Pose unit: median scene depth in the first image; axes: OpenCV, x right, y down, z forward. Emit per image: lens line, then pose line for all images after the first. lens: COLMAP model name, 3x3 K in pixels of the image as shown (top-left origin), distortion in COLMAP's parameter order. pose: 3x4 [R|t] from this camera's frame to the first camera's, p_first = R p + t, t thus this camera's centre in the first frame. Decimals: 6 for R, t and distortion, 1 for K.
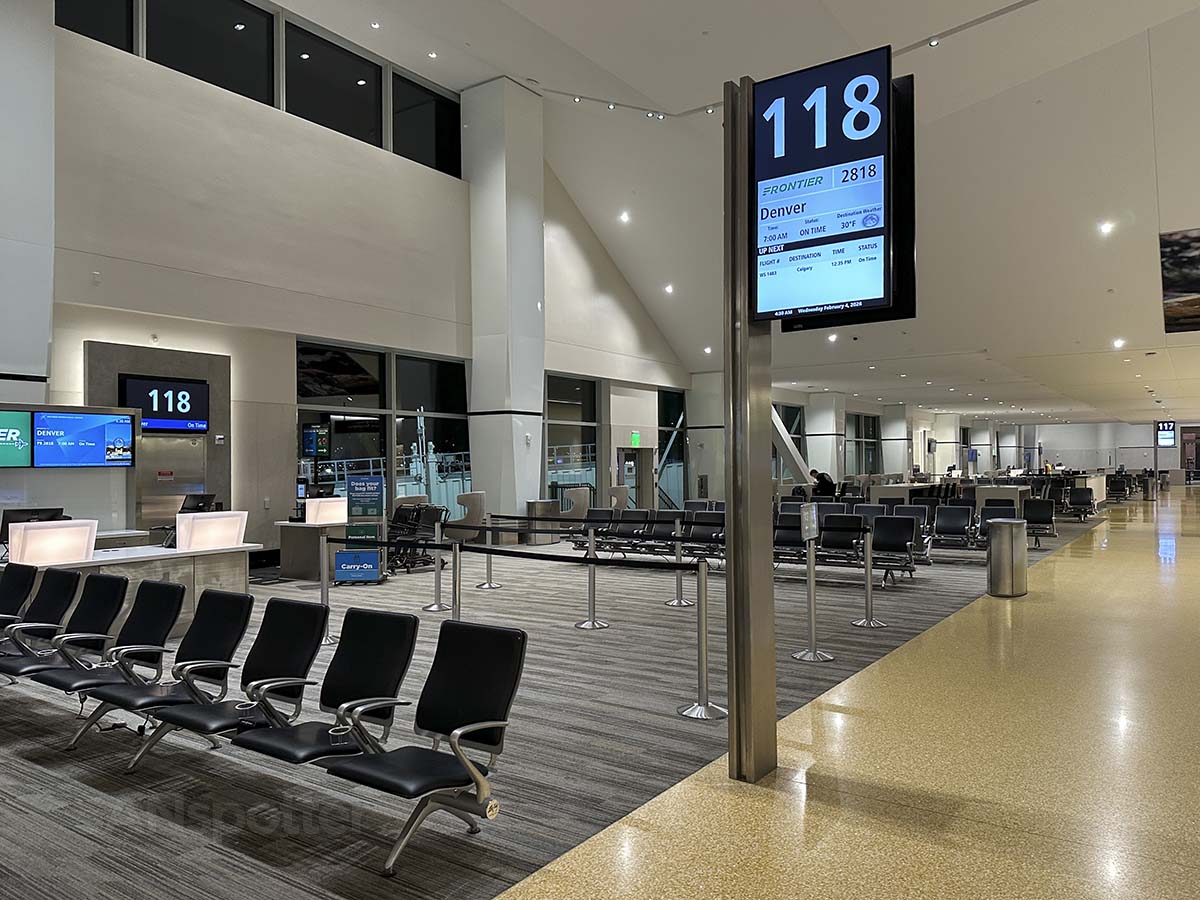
lens RADIAL K [[847.4, 0, 600.0], [0, 847.4, 450.0], [0, 0, 1]] dist [-0.002218, -0.000158]
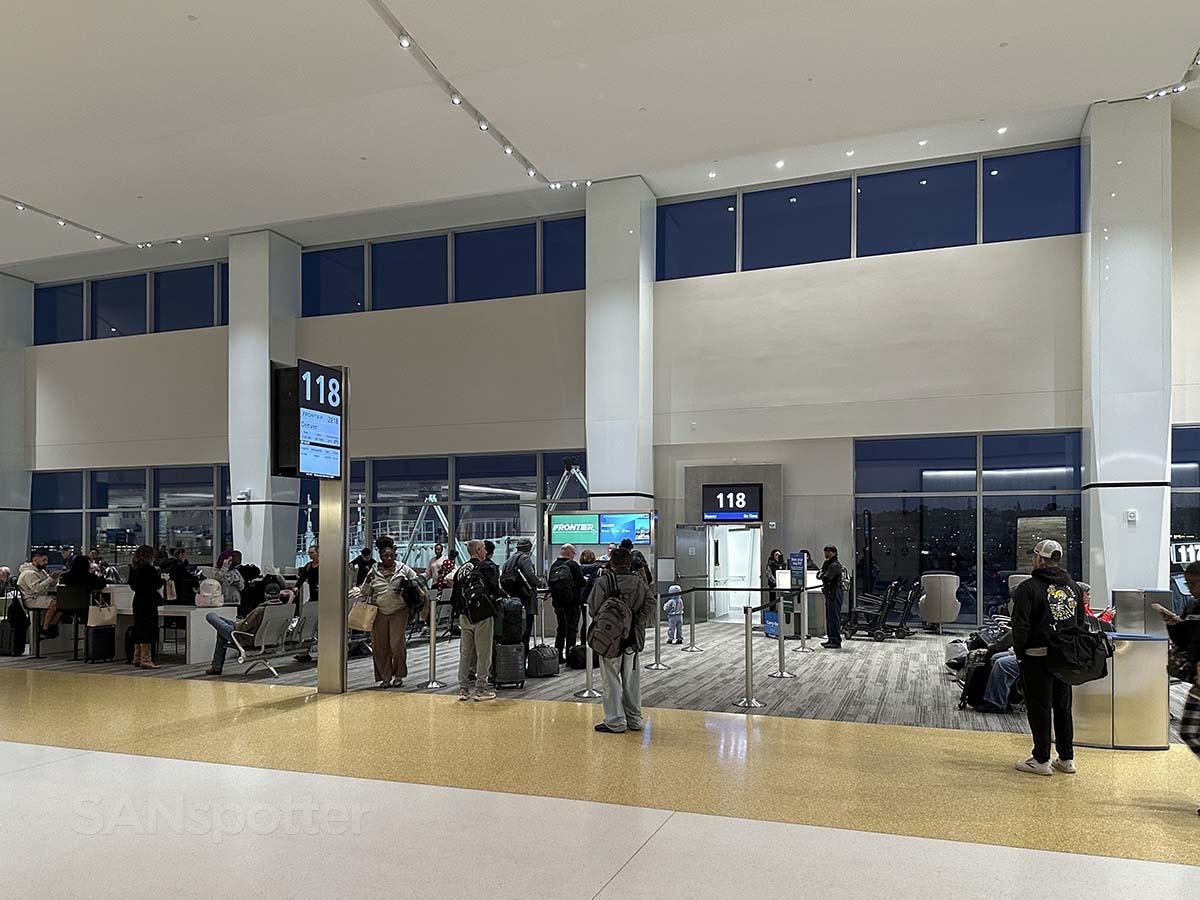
lens RADIAL K [[847.4, 0, 600.0], [0, 847.4, 450.0], [0, 0, 1]] dist [-0.002218, -0.000158]
pose [[0.275560, -0.102218, -0.955834, 0.842140], [0.012510, 0.994627, -0.102761, 0.003806], [0.961202, 0.016360, 0.275358, 0.371184]]
